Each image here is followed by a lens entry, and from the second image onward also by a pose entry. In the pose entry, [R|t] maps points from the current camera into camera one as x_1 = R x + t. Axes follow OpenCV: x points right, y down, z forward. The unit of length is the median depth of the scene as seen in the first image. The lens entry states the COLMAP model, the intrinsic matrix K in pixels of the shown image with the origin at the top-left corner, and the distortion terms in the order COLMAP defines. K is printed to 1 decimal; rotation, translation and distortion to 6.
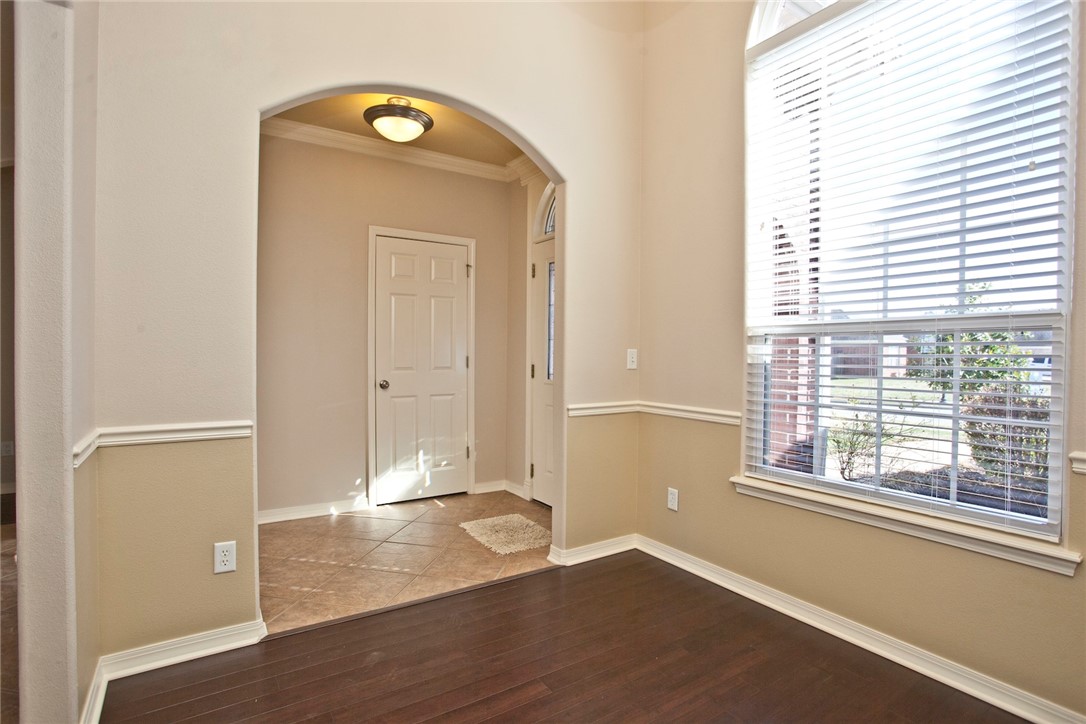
lens RADIAL K [[545.7, 0, 543.0], [0, 545.7, 362.0], [0, 0, 1]] dist [-0.088712, 0.000031]
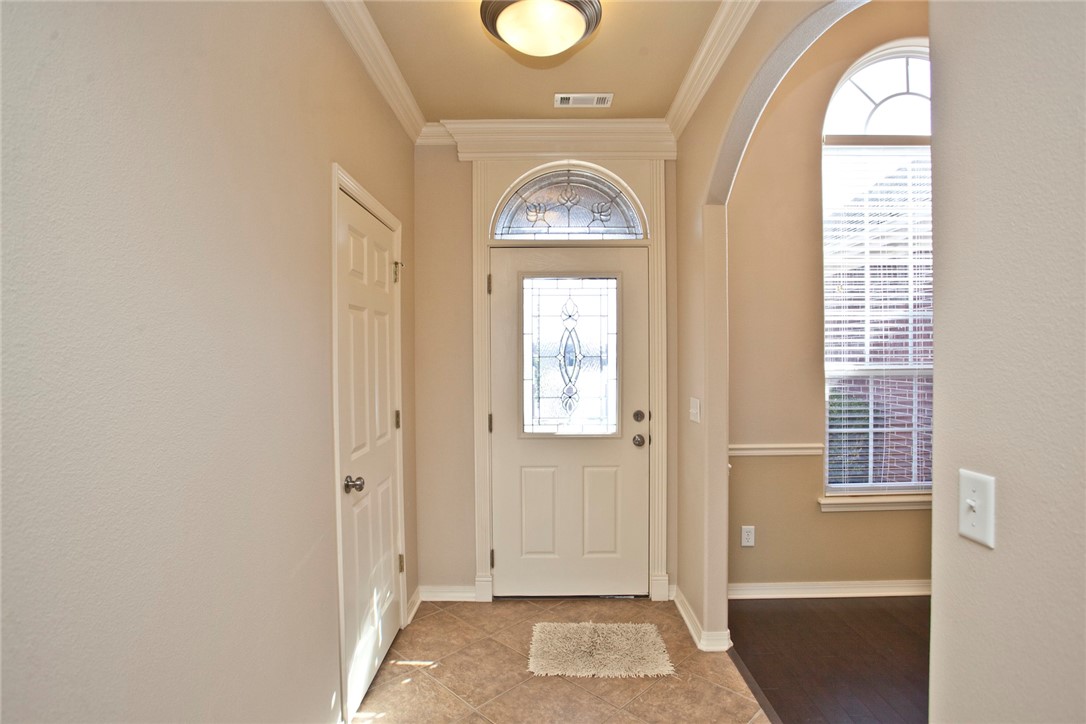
lens RADIAL K [[536.5, 0, 543.0], [0, 536.5, 362.0], [0, 0, 1]] dist [-0.034274, 0.000520]
pose [[0.541926, -0.012551, 0.840332, -0.621427], [0.026722, 0.999640, -0.002303, -0.064562], [-0.840001, 0.023704, 0.542067, 0.585333]]
